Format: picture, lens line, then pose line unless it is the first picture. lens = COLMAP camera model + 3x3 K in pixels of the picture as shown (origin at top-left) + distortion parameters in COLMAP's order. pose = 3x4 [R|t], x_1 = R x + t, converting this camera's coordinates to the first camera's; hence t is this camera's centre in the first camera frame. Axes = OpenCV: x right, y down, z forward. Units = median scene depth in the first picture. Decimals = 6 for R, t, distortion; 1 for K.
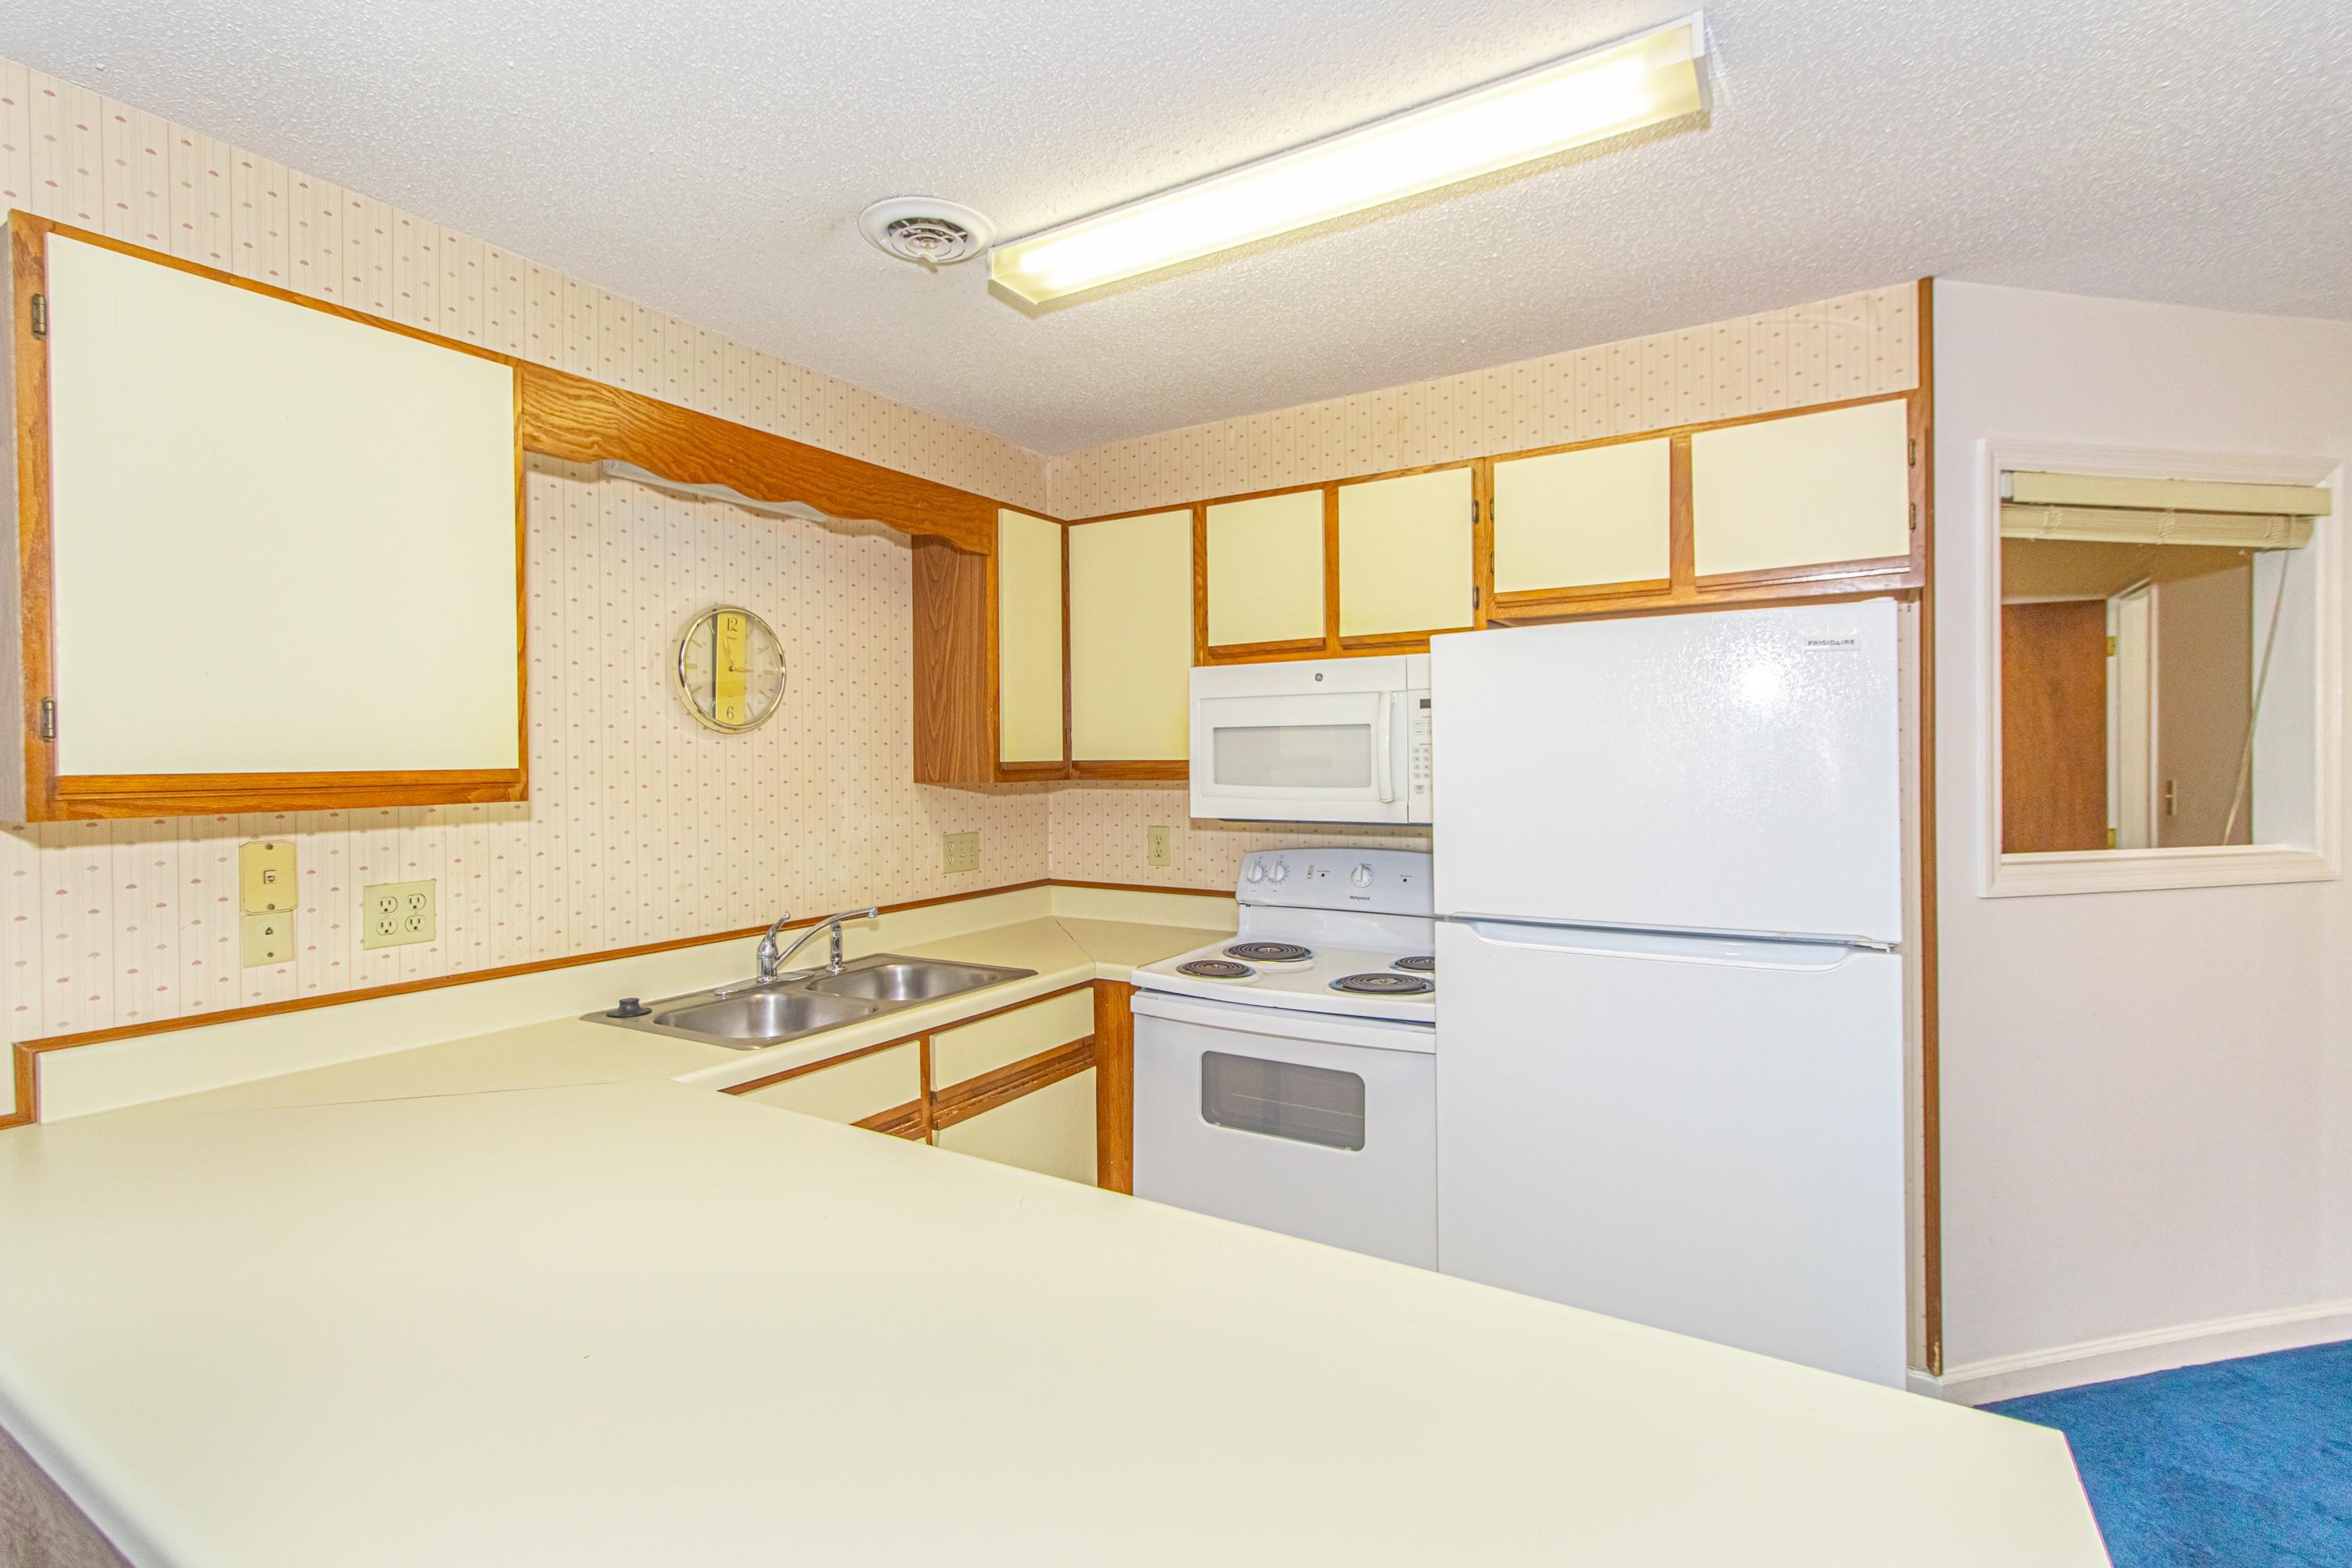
lens RADIAL K [[1098.7, 0, 1160.7], [0, 1098.7, 760.5], [0, 0, 1]] dist [0.028841, 0.000125]
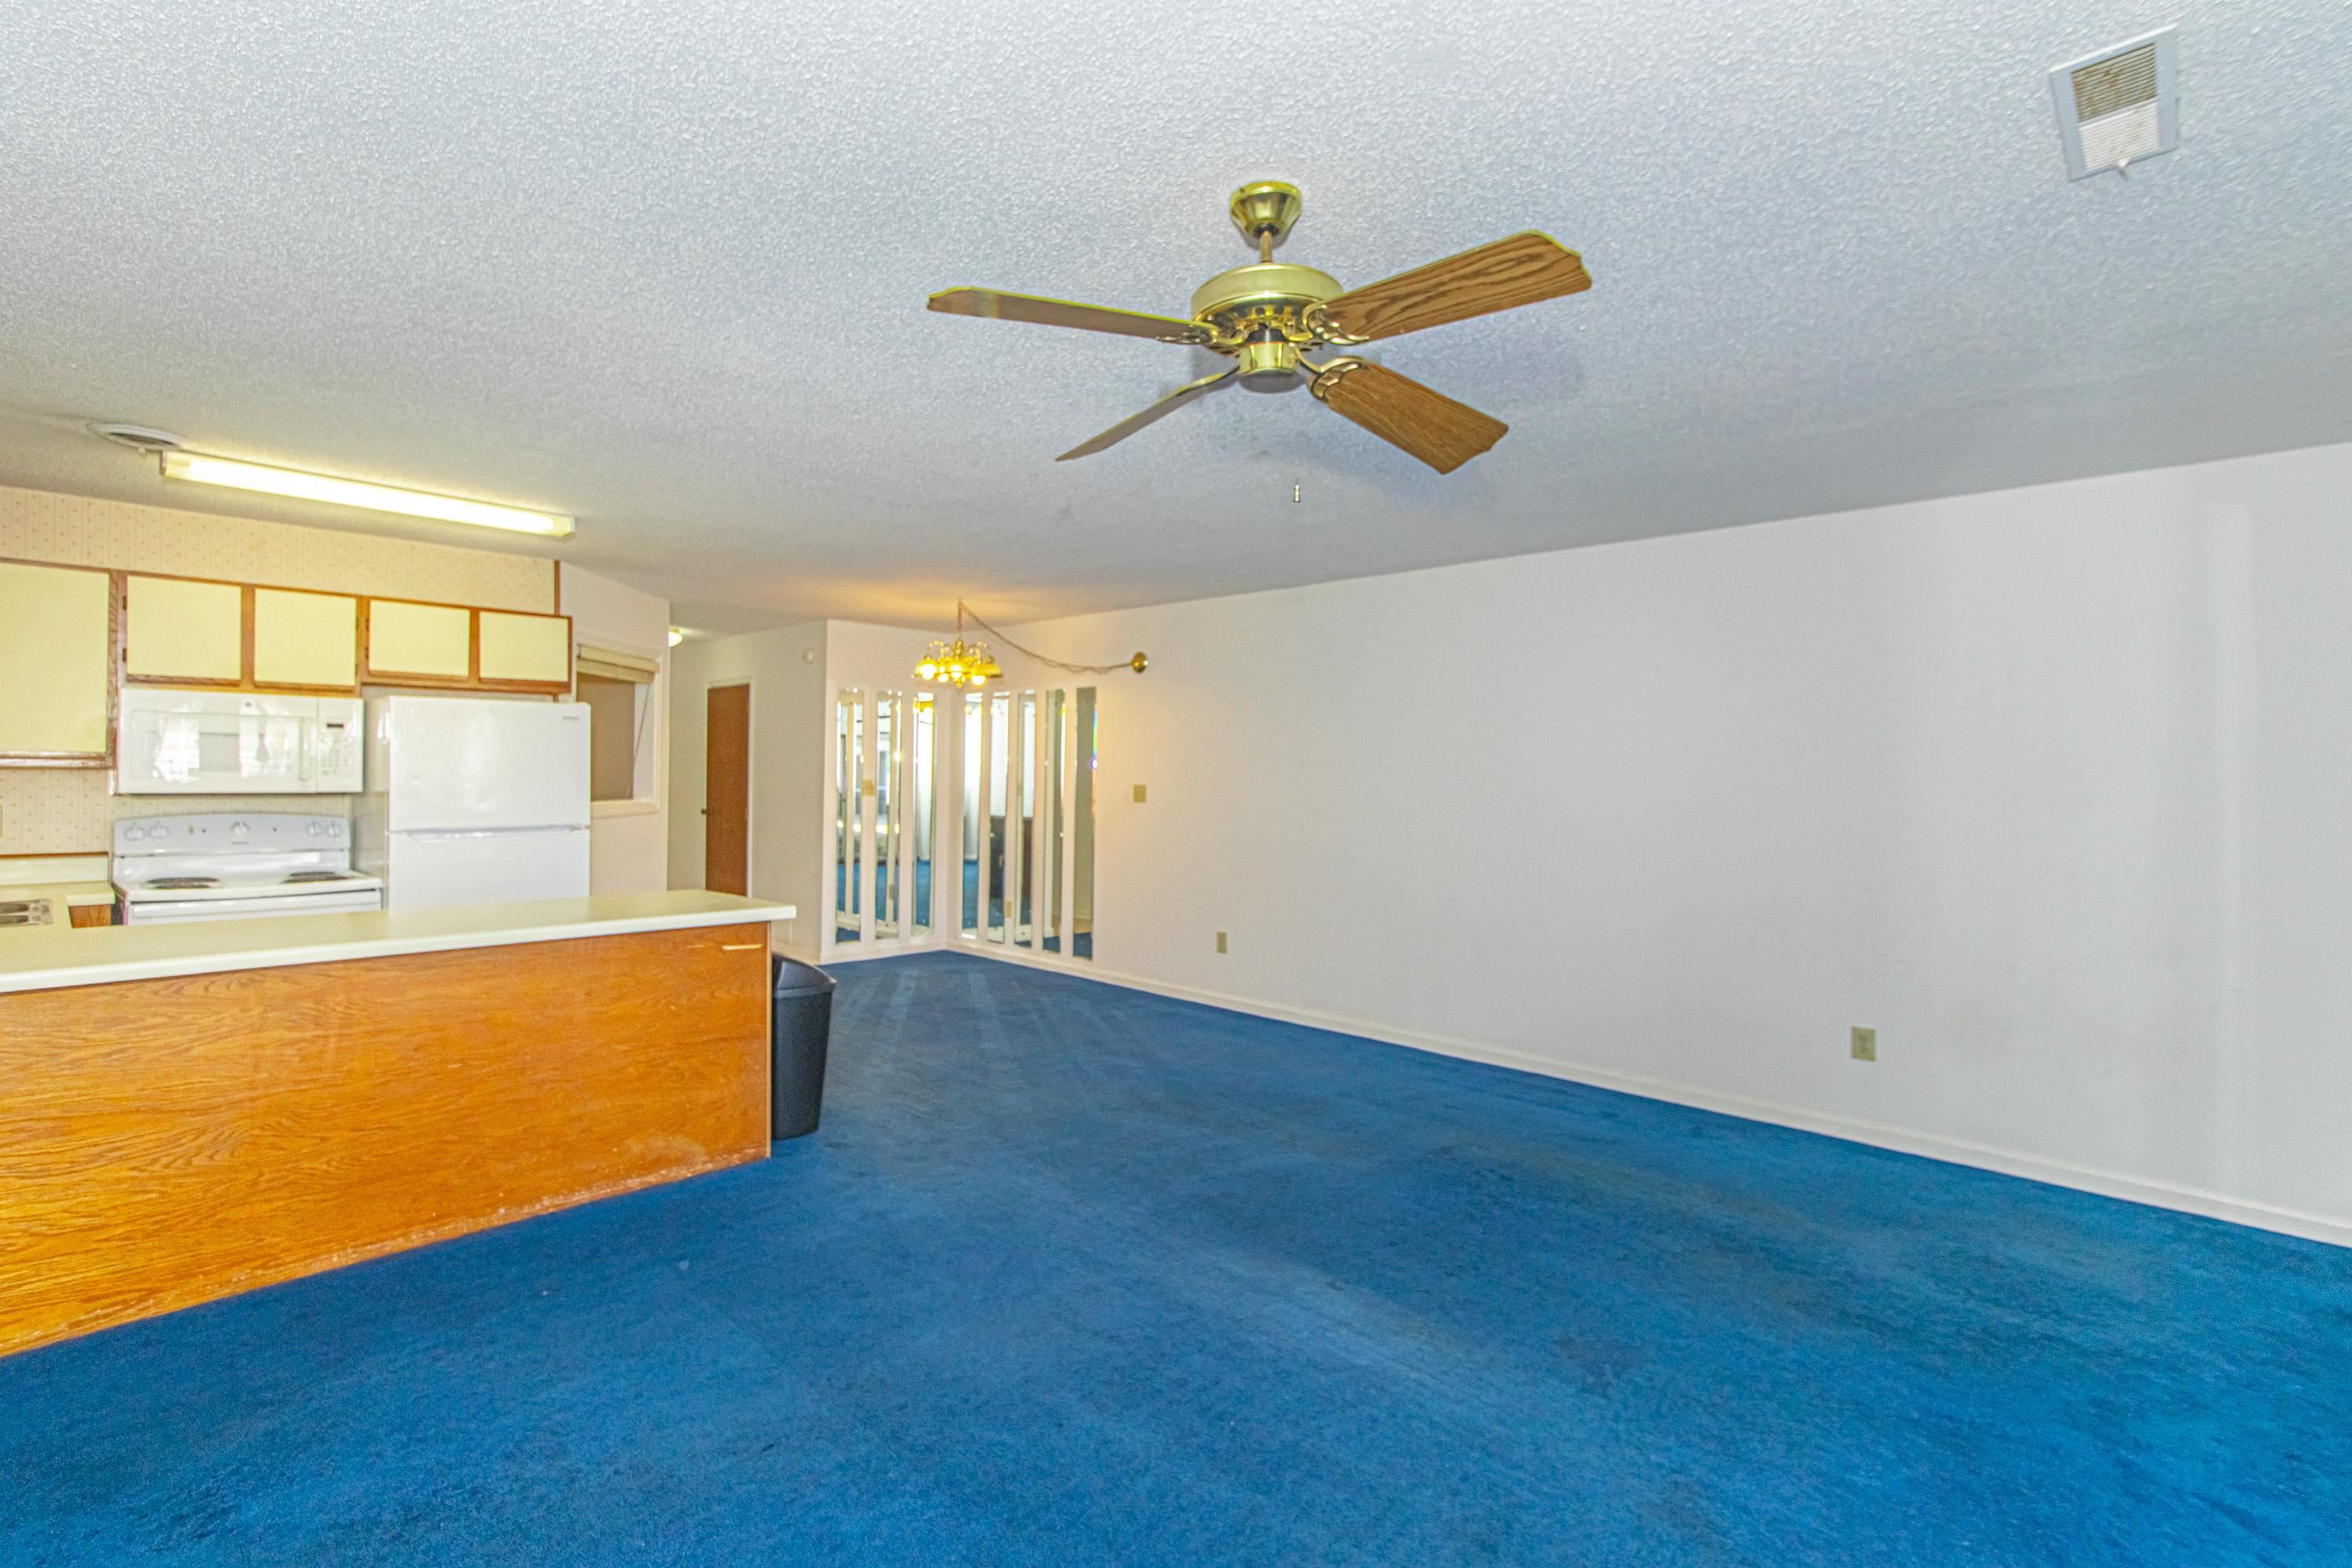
lens RADIAL K [[1058.5, 0, 1176.0], [0, 1058.5, 784.0], [0, 0, 1]] dist [-0.001832, -0.000172]
pose [[0.207127, 0.001758, 0.978312, -1.096835], [-0.011259, 0.999936, 0.000586, 0.025047], [-0.978249, -0.011136, 0.207134, -0.670354]]
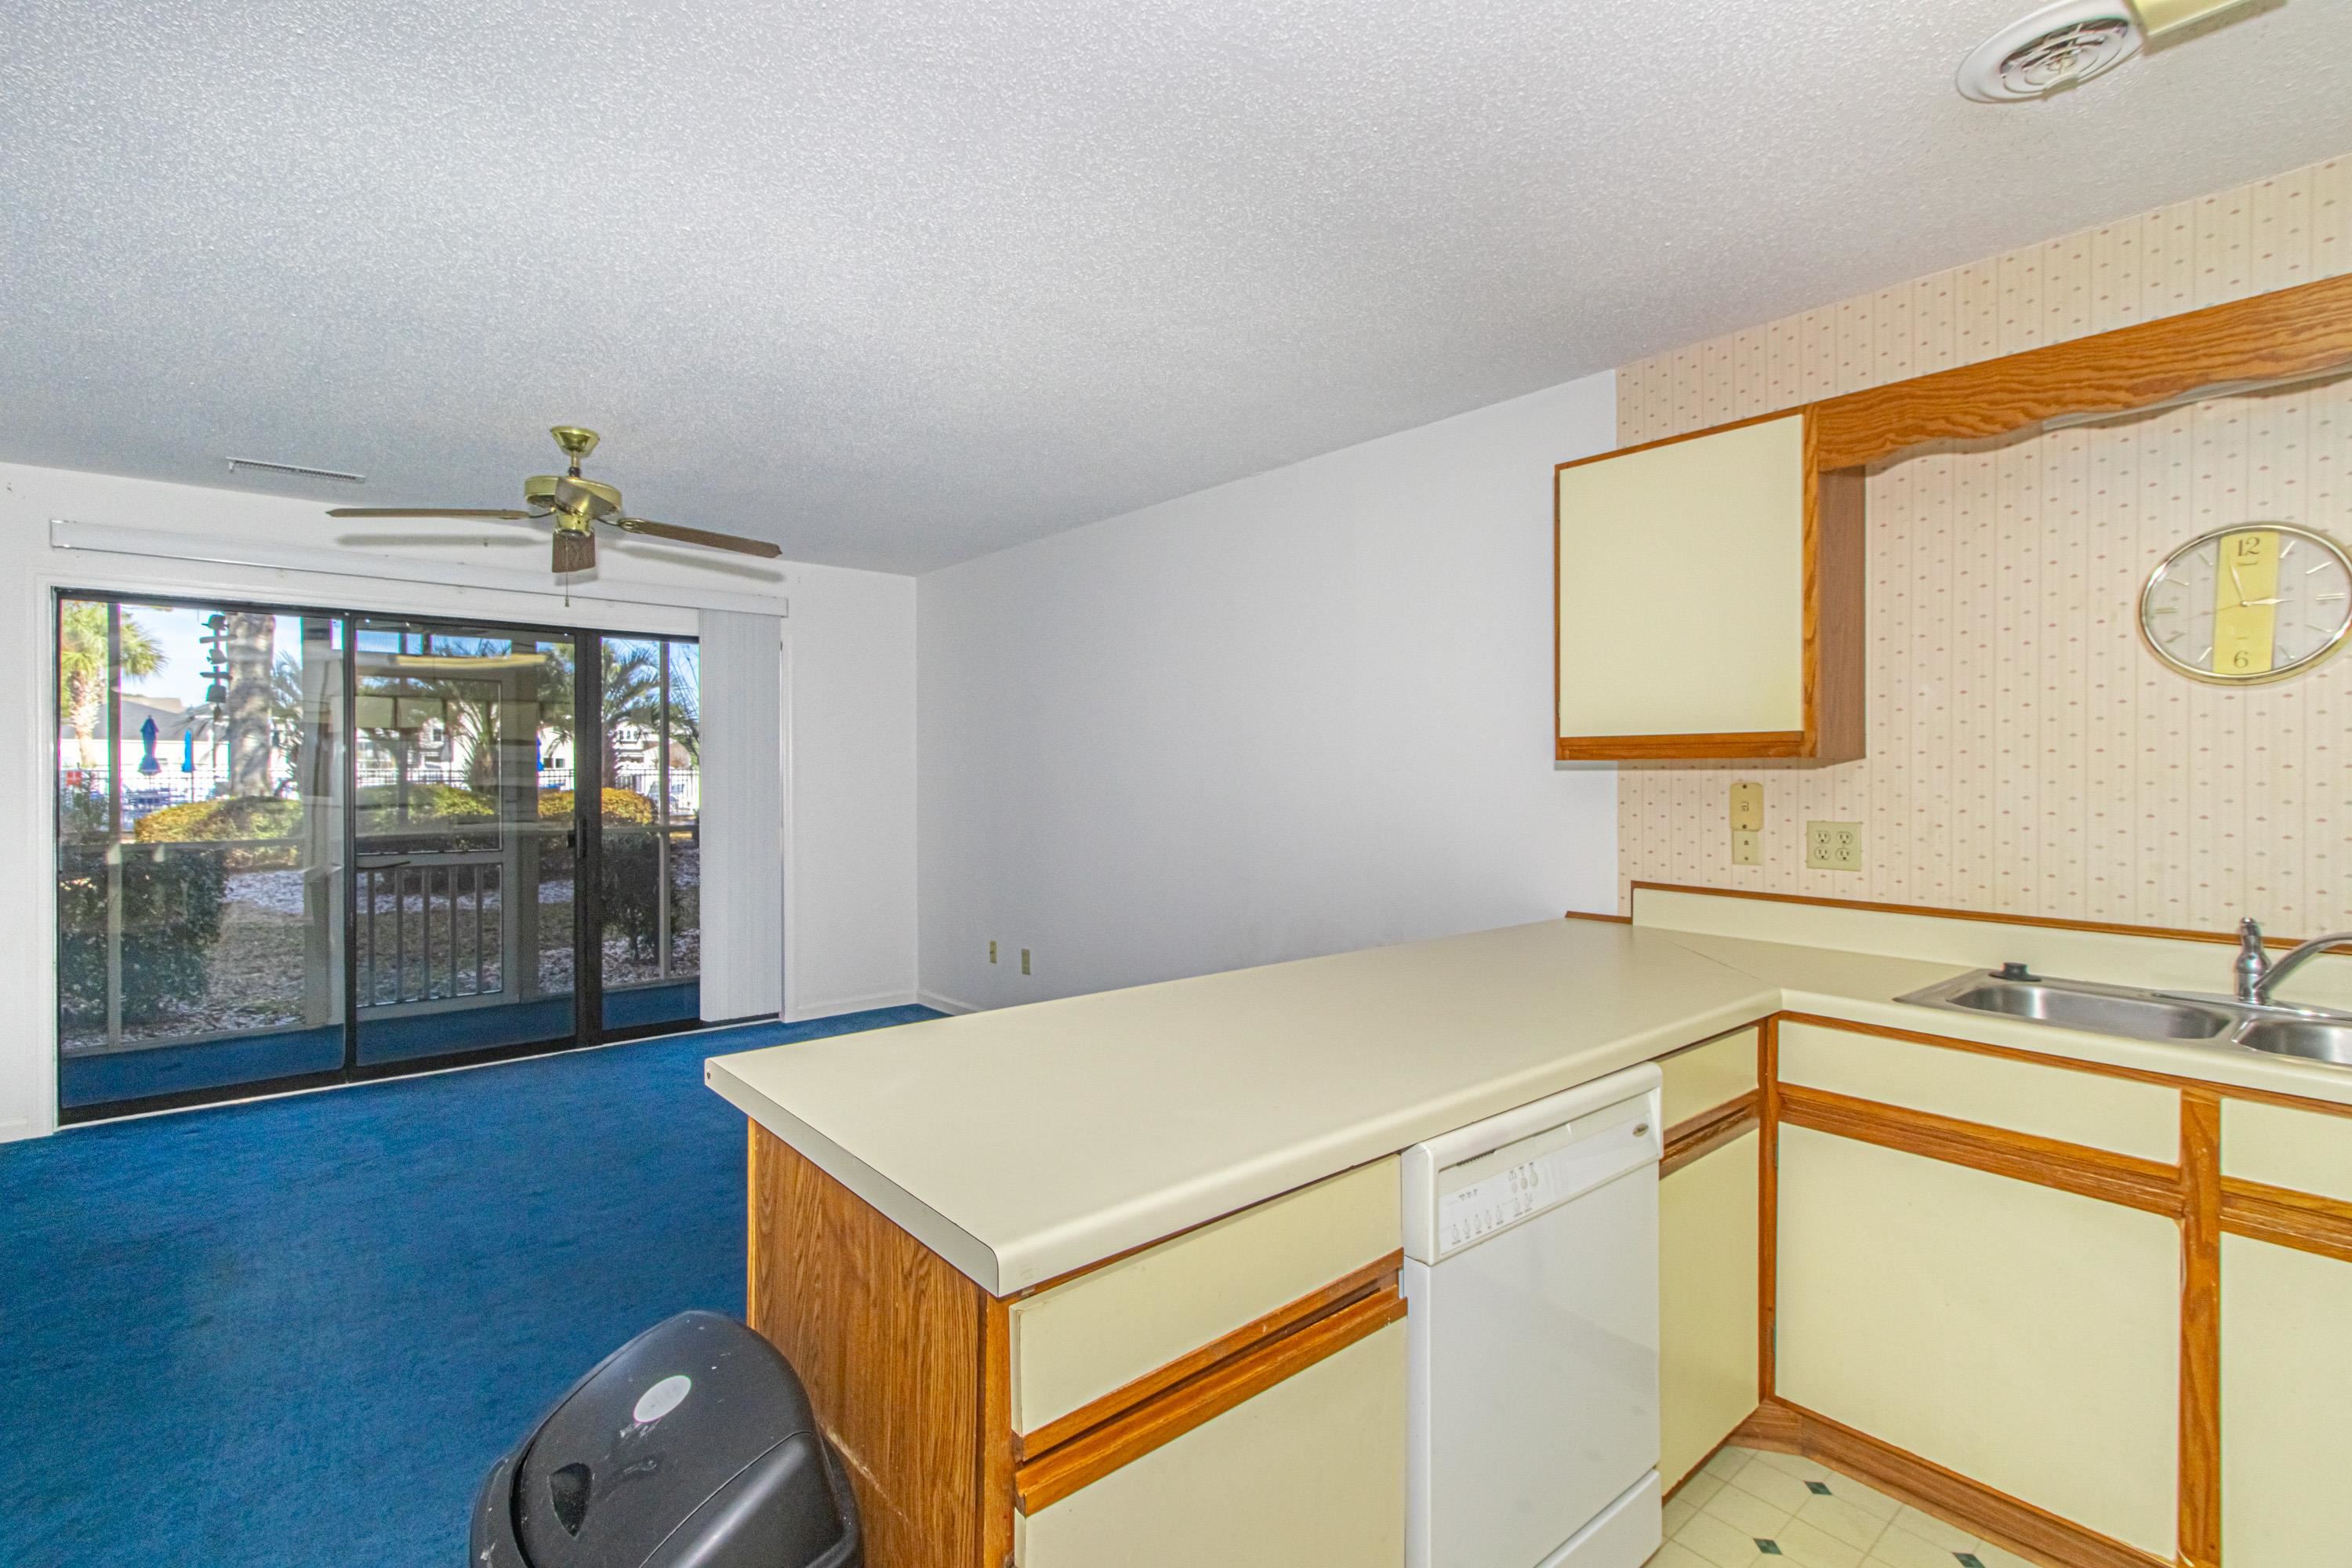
lens RADIAL K [[1074.1, 0, 1155.8], [0, 1074.1, 770.0], [0, 0, 1]] dist [0.001920, -0.000210]
pose [[-0.316603, 0.009158, -0.948514, 0.560096], [-0.000625, 0.999951, 0.009863, 0.027572], [0.948558, 0.003715, -0.316581, 0.475764]]
